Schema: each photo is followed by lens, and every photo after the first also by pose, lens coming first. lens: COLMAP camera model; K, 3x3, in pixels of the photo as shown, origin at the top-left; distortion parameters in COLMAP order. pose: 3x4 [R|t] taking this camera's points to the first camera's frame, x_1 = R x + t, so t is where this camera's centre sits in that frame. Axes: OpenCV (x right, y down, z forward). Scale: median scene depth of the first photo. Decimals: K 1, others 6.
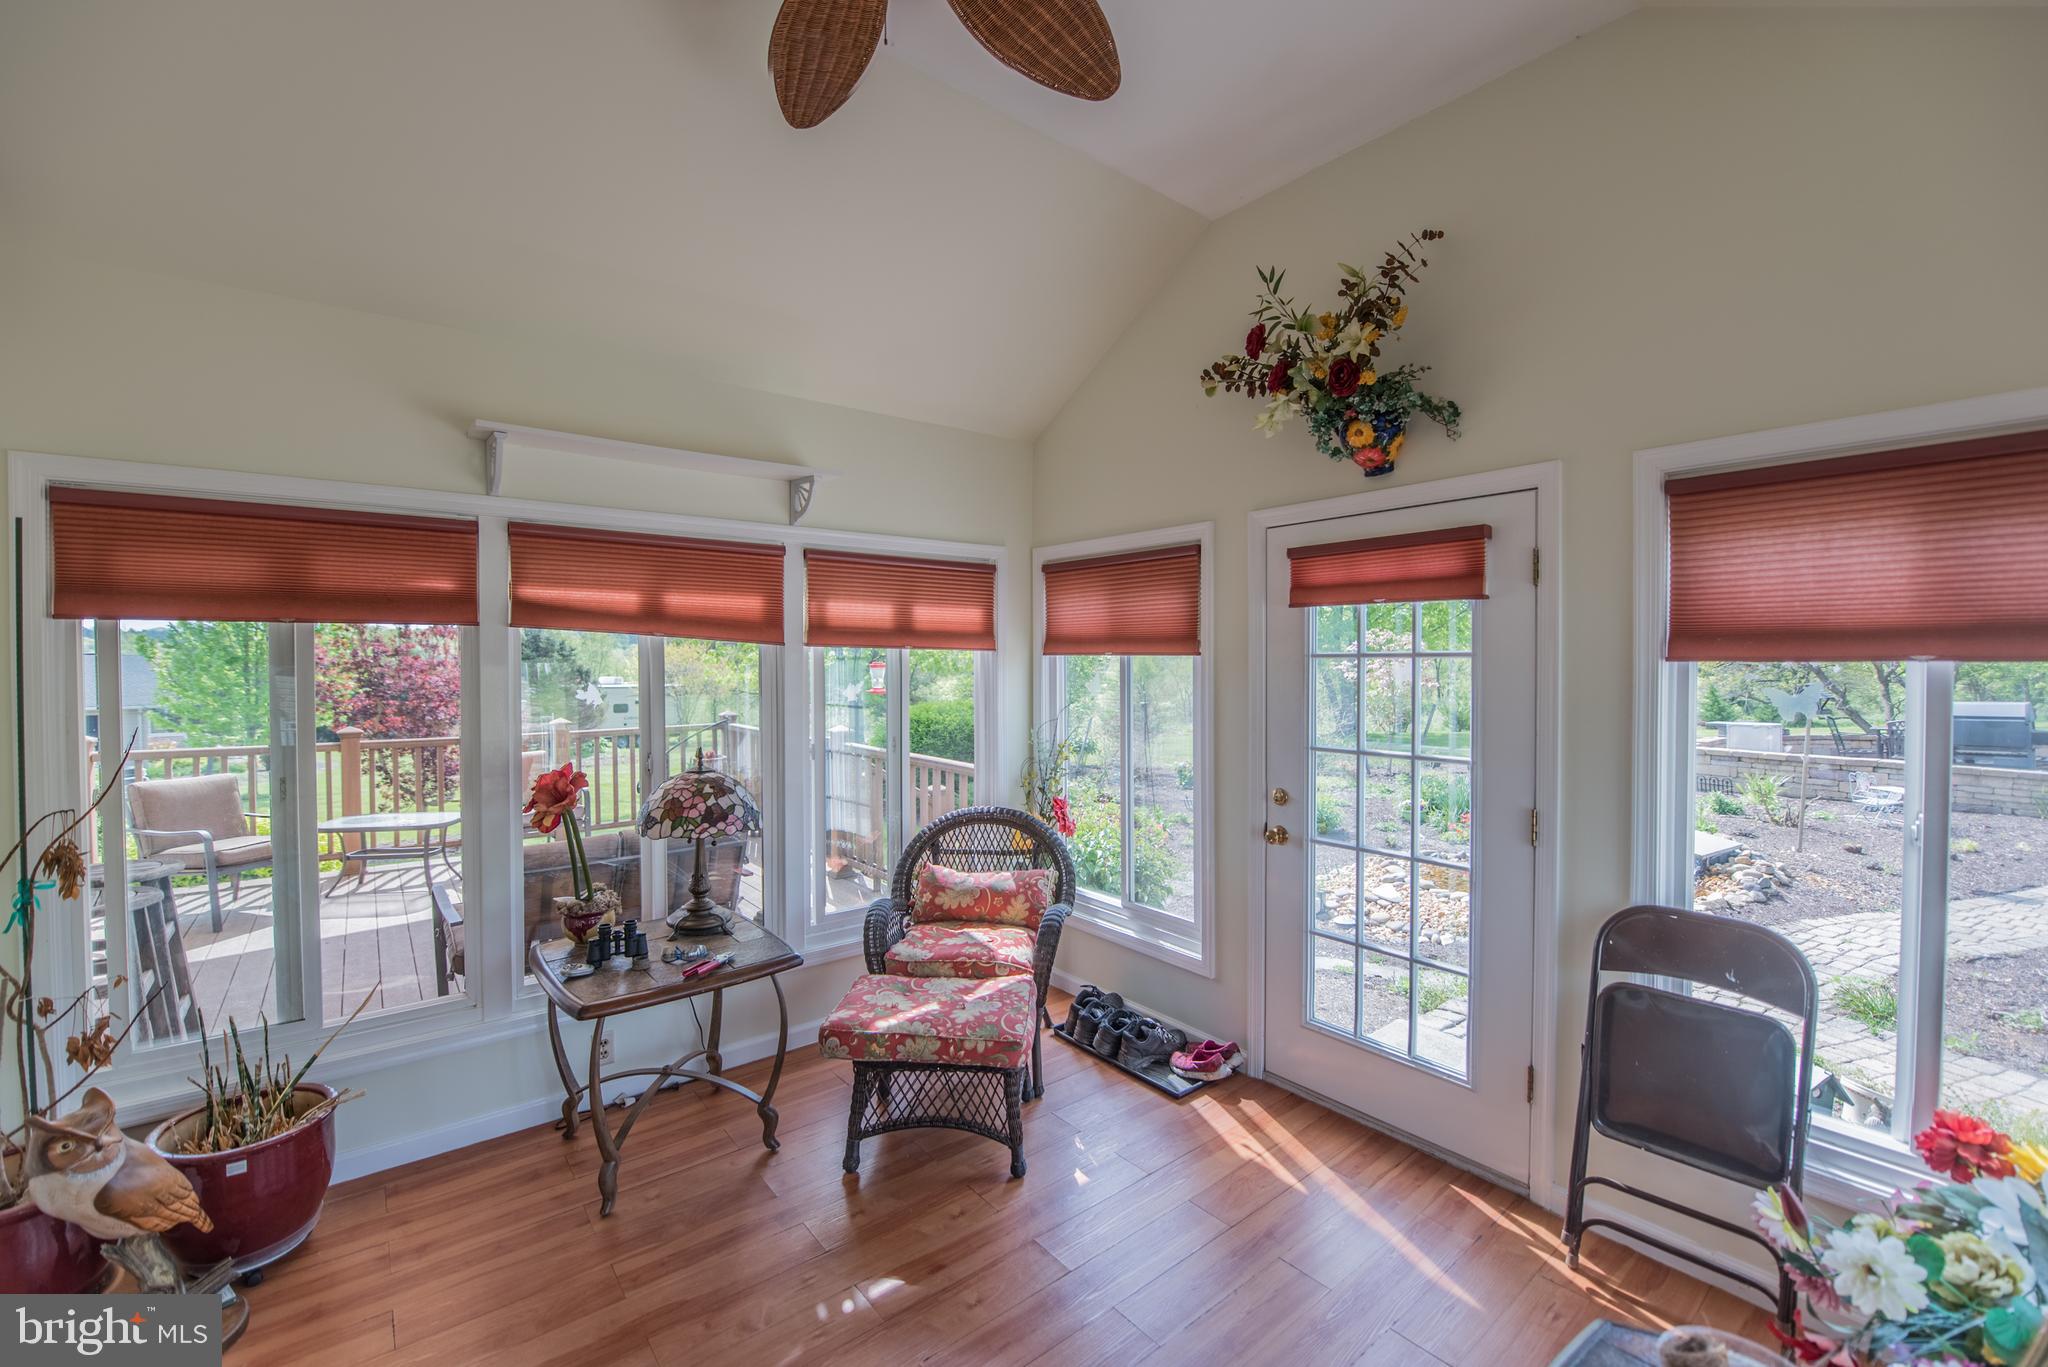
lens RADIAL K [[814.3, 0, 1019.4], [0, 814.3, 684.9], [0, 0, 1]] dist [-0.011365, -0.005121]
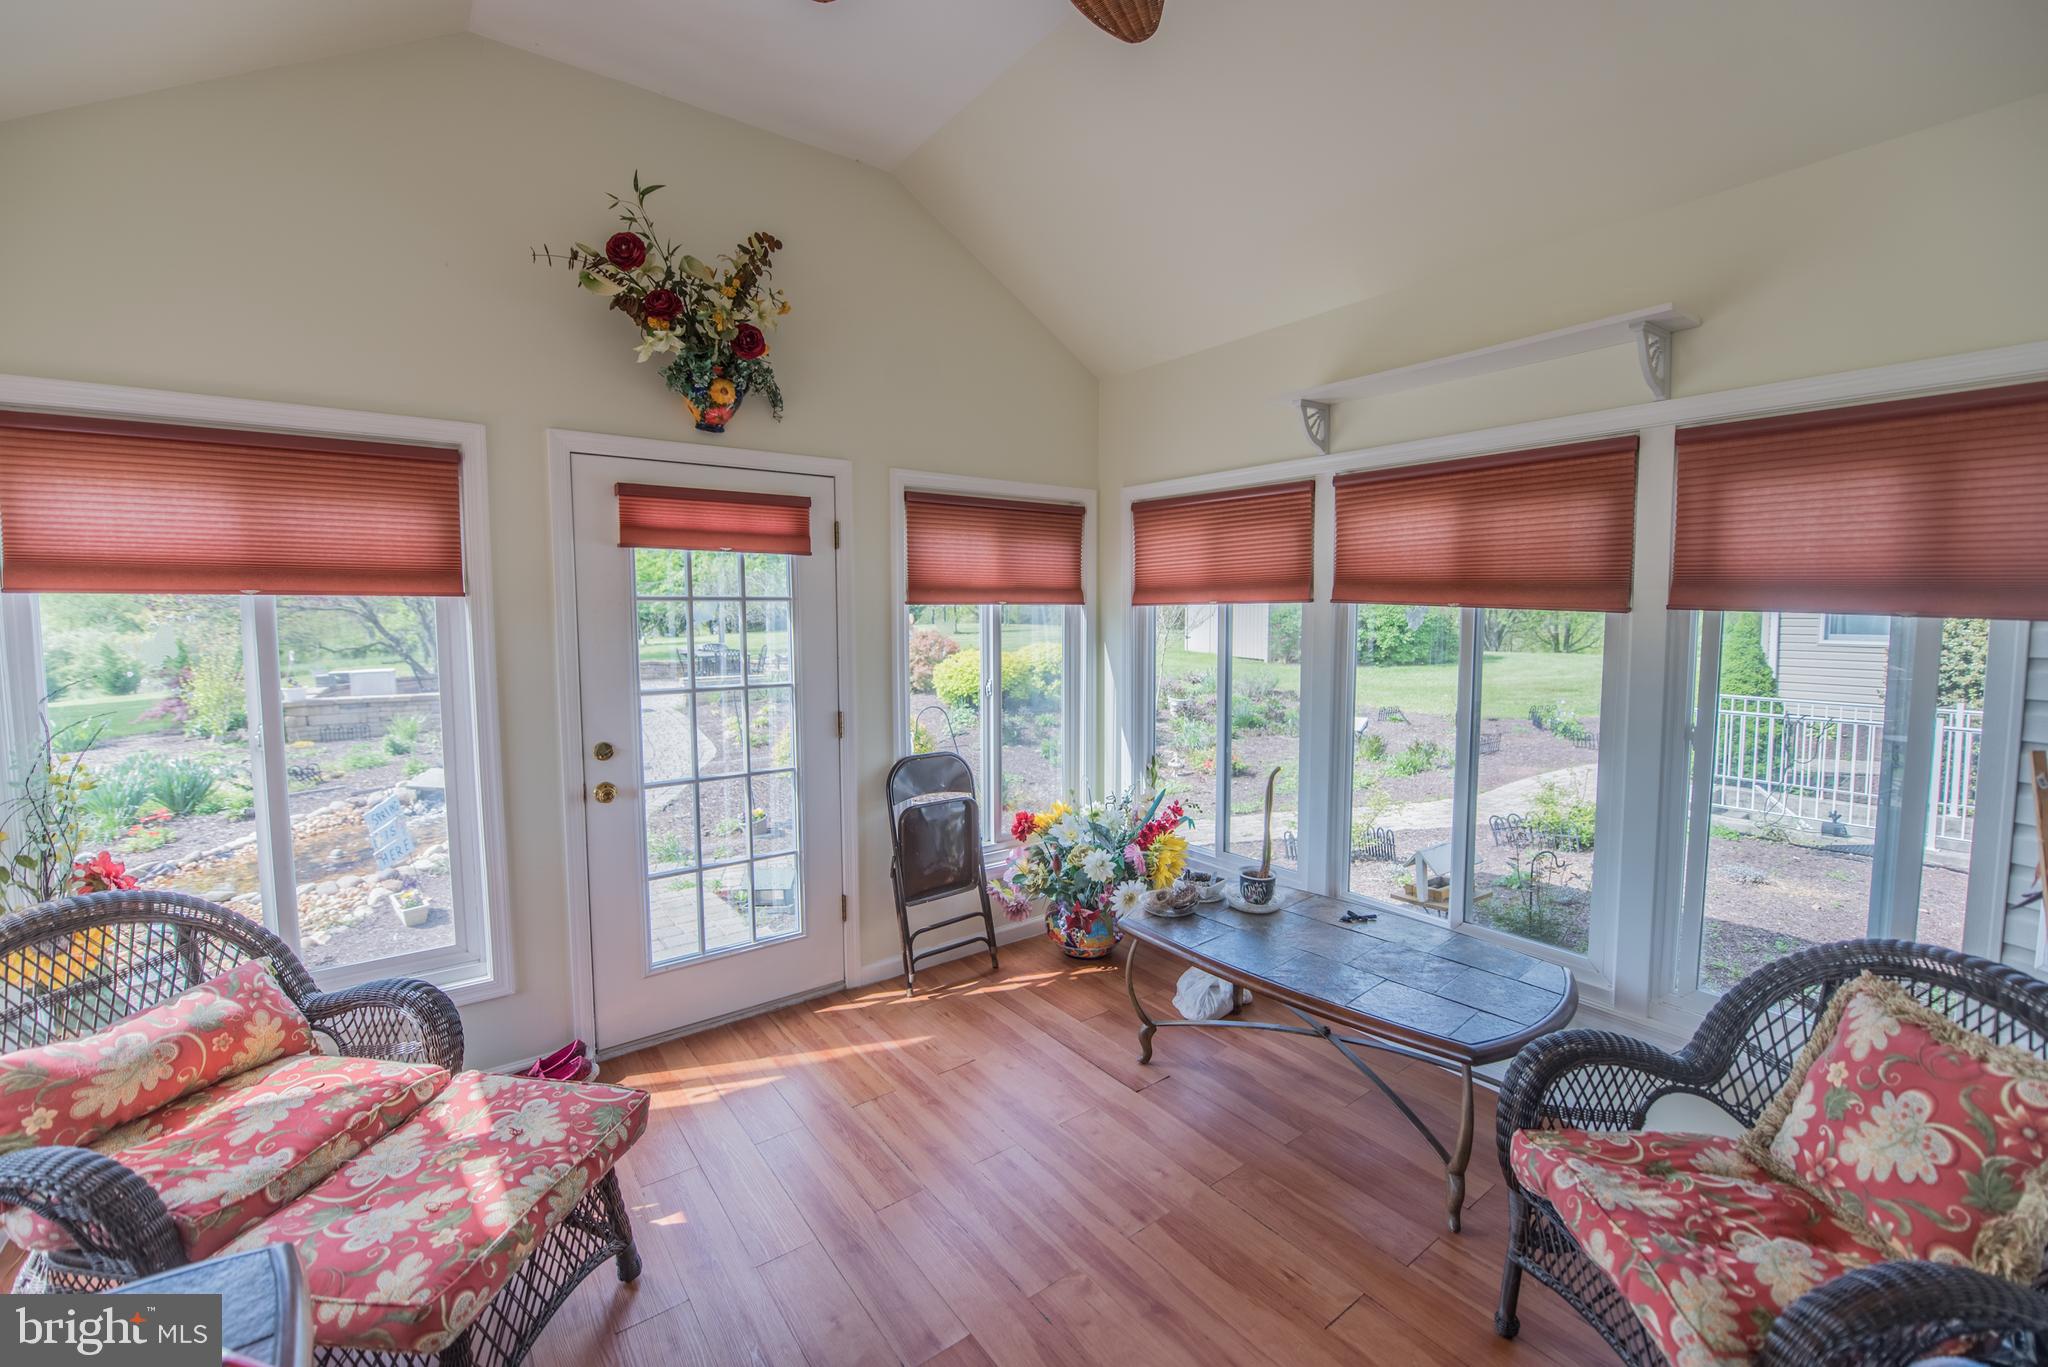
lens RADIAL K [[863.7, 0, 990.5], [0, 863.7, 676.3], [0, 0, 1]] dist [-0.012387, -0.006767]
pose [[0.053118, -0.081655, 0.995244, -0.669886], [0.026146, 0.996423, 0.080356, -0.015553], [-0.998246, 0.021753, 0.055063, 0.543421]]
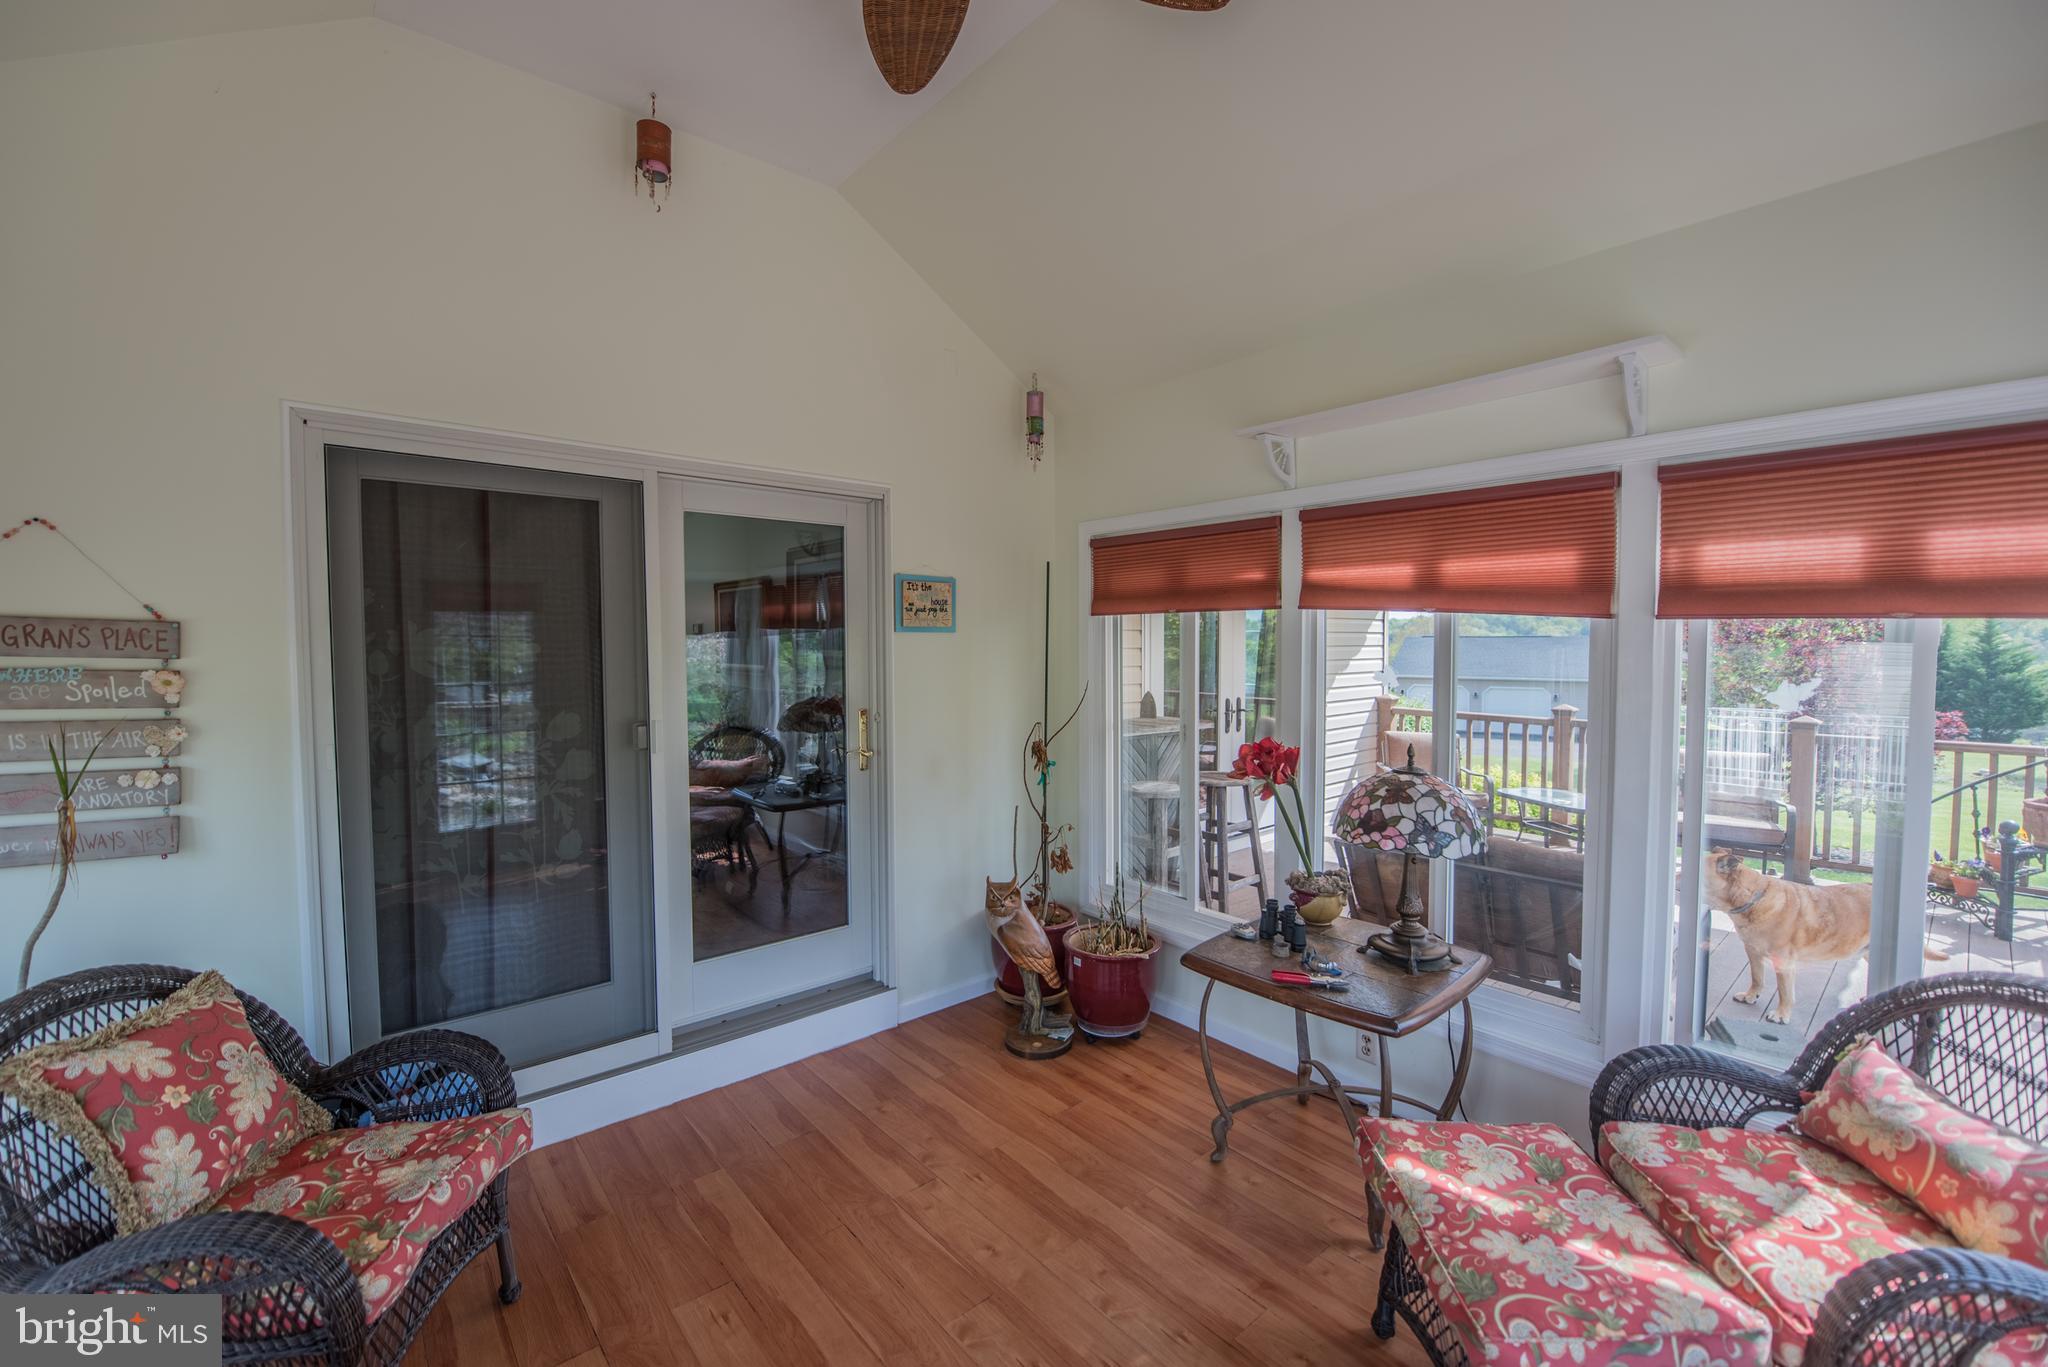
lens RADIAL K [[814.3, 0, 1019.4], [0, 814.3, 684.9], [0, 0, 1]] dist [-0.011365, -0.005121]
pose [[0.062619, 0.051268, -0.996720, 0.433258], [-0.033475, 0.998226, 0.049243, -0.011752], [0.997476, 0.030281, 0.064225, 0.564238]]
